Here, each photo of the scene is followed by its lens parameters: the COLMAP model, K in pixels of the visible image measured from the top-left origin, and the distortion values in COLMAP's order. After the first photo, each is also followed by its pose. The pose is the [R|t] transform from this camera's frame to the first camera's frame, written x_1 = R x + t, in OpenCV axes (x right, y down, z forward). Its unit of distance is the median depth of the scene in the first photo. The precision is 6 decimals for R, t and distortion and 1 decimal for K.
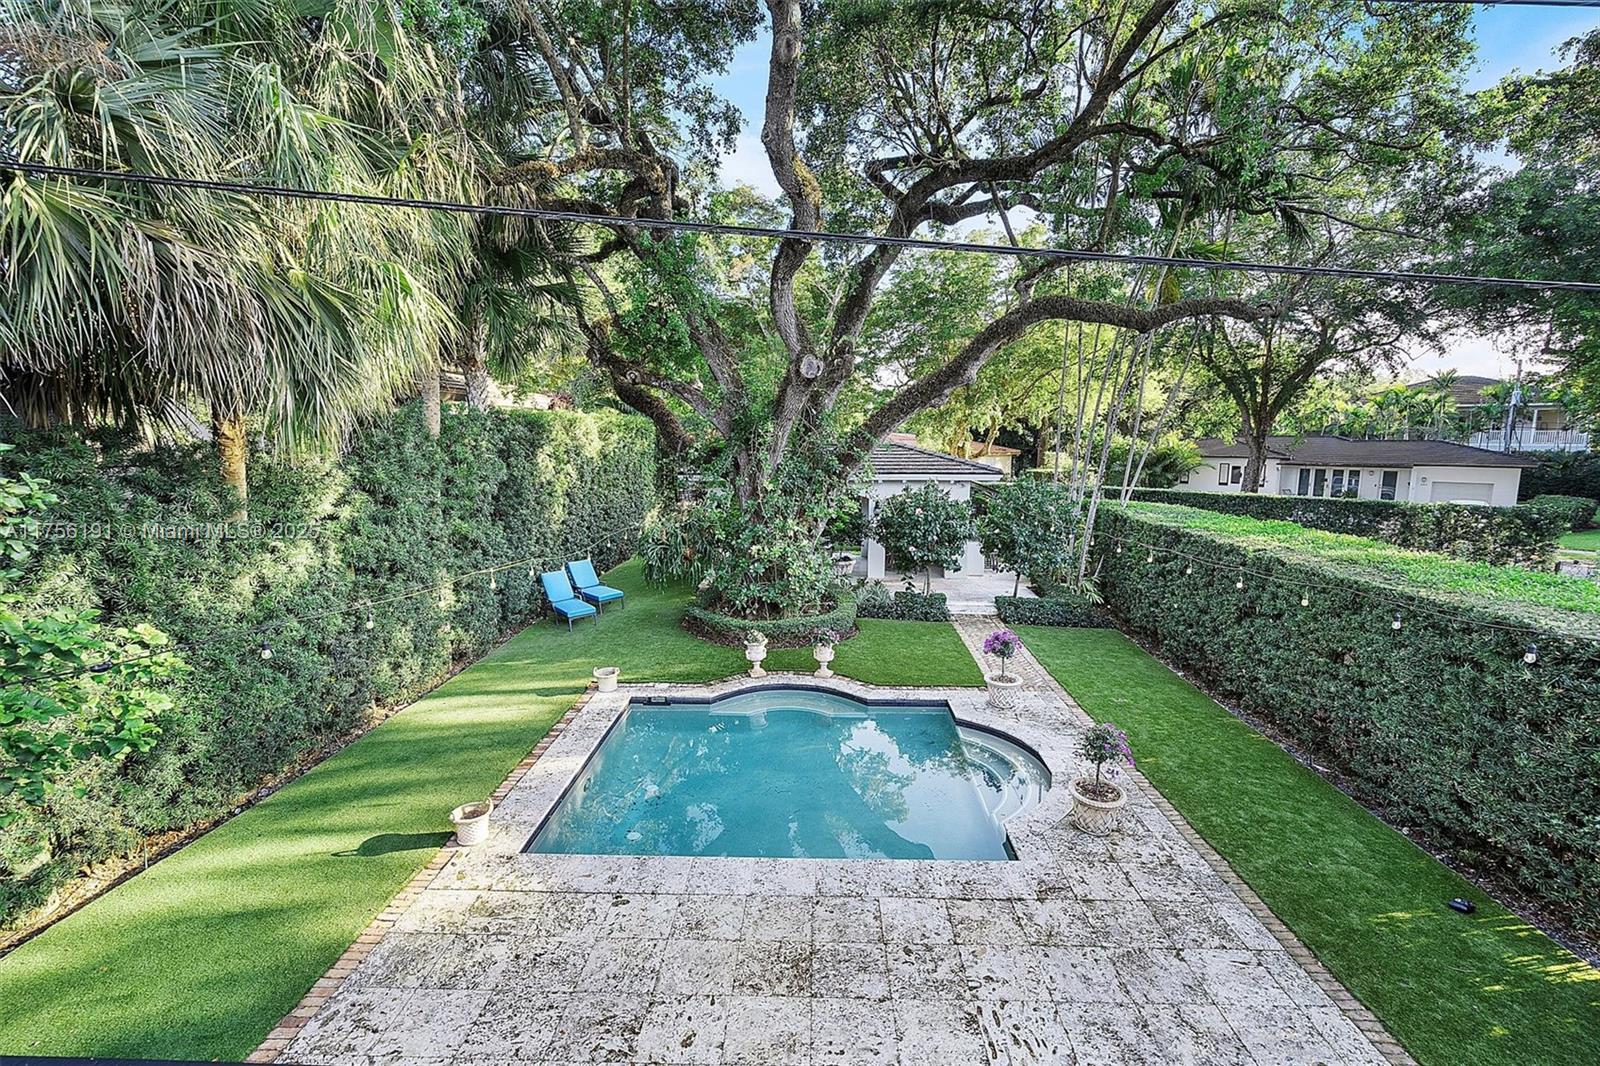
lens RADIAL K [[733.8, 0, 808.5], [0, 733.8, 531.1], [0, 0, 1]] dist [-0.009582, 0.003582]
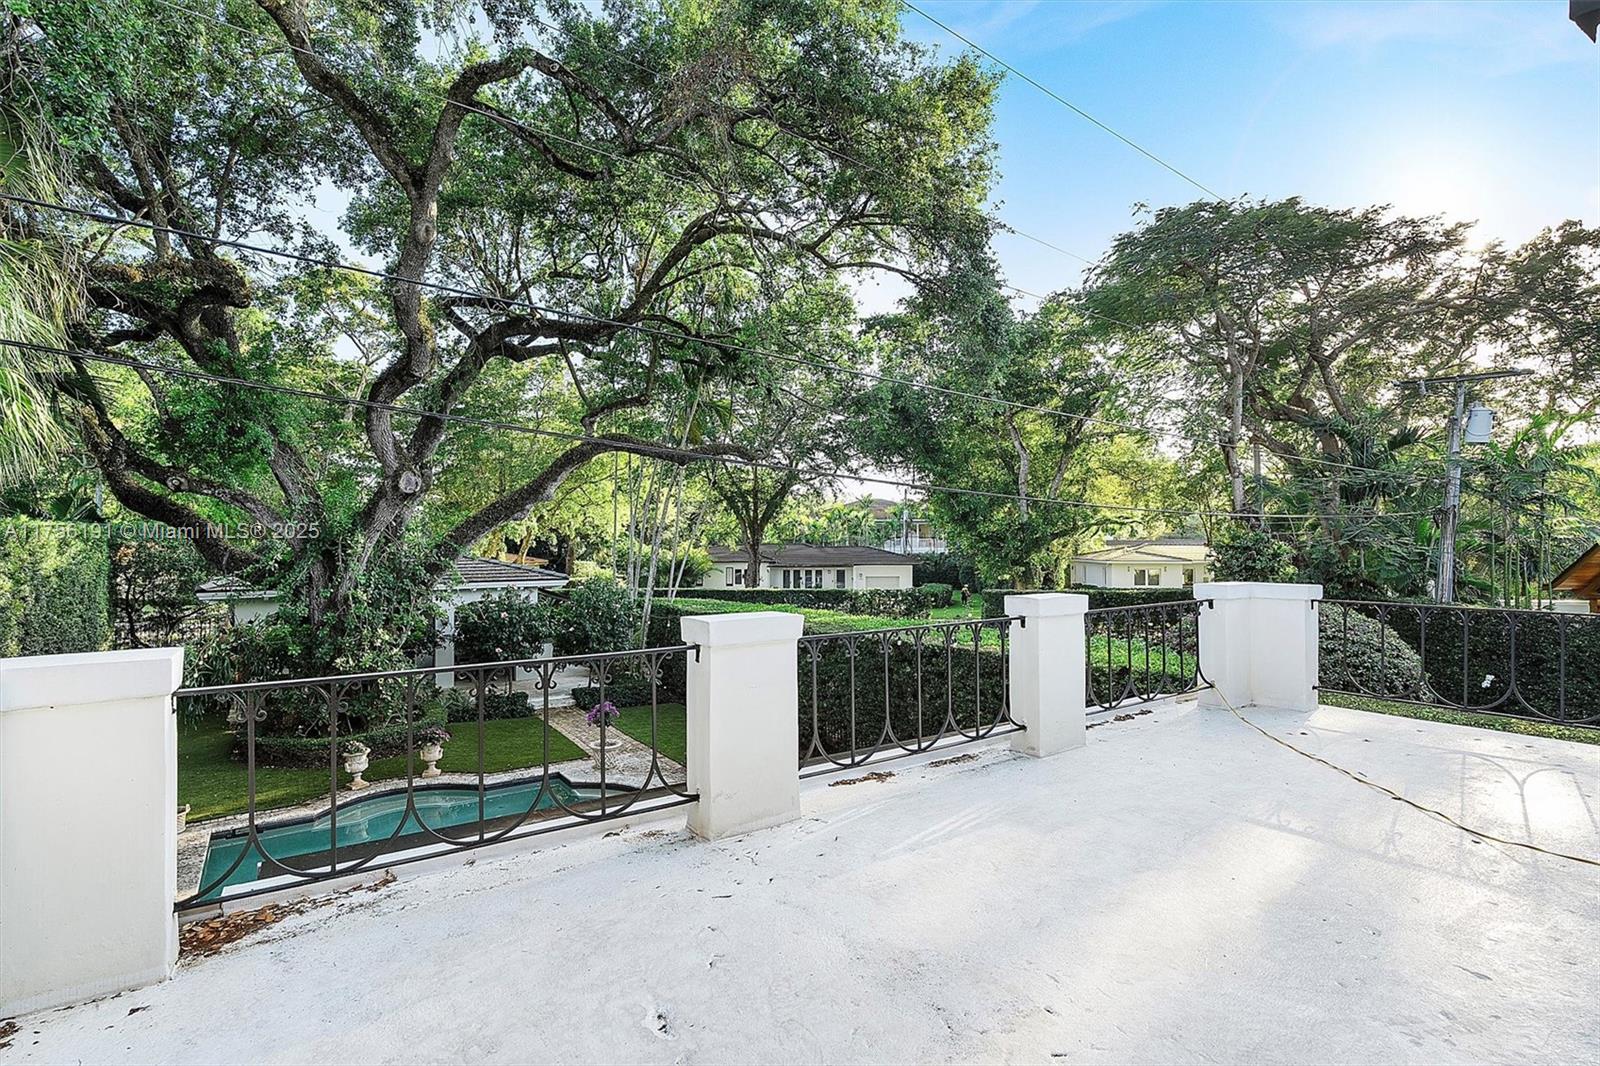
lens RADIAL K [[733.8, 0, 798.2], [0, 733.8, 526.4], [0, 0, 1]] dist [-0.009582, 0.003582]
pose [[0.816220, 0.005955, 0.577710, -0.104454], [0.083701, 0.988178, -0.128443, 0.016919], [-0.571646, 0.153193, 0.806073, -0.124415]]
